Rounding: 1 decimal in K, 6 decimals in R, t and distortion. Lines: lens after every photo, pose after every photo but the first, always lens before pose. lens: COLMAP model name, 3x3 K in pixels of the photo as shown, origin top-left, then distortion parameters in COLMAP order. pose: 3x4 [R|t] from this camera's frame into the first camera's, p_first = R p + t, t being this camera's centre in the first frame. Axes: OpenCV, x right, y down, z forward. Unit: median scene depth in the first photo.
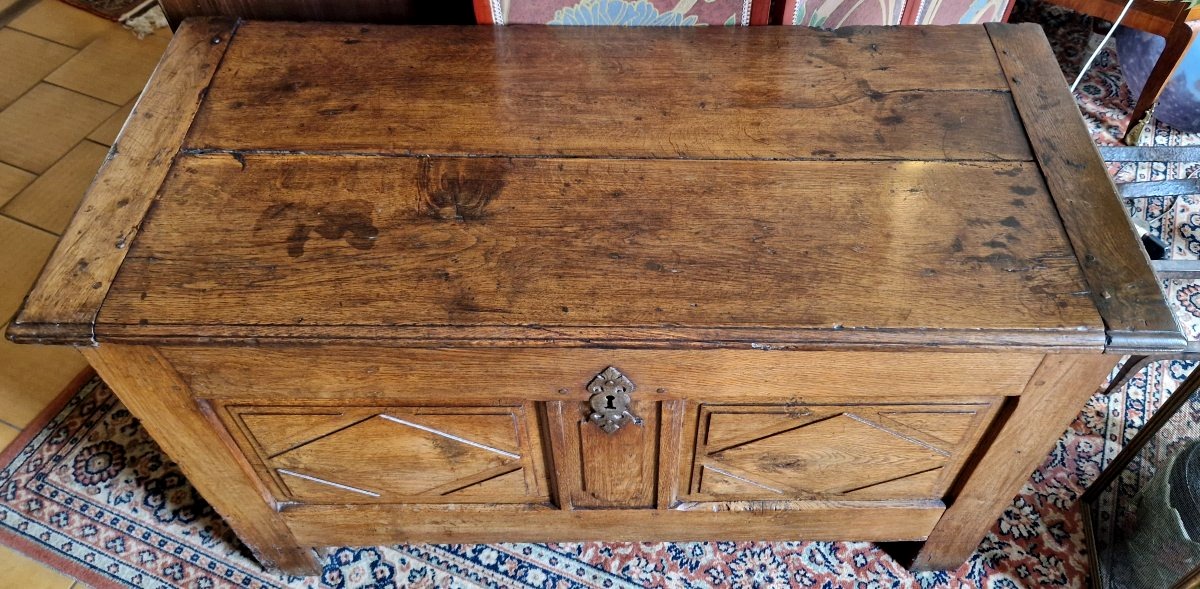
lens RADIAL K [[886.3, 0, 607.8], [0, 886.3, 294.5], [0, 0, 1]] dist [0.036026, -0.010434]
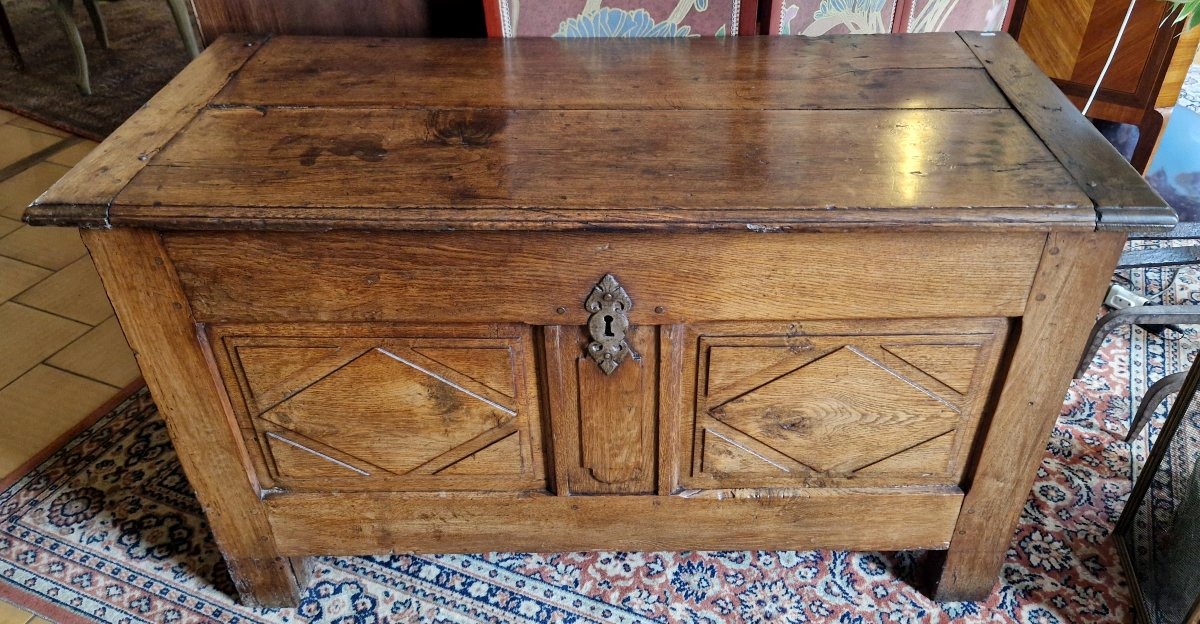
lens RADIAL K [[902.3, 0, 598.5], [0, 902.3, 312.3], [0, 0, 1]] dist [0.038118, -0.011212]
pose [[0.999890, 0.001864, -0.014722, 0.005709], [-0.005533, 0.967368, -0.253314, 0.319183], [0.013769, 0.253367, 0.967272, 0.015442]]
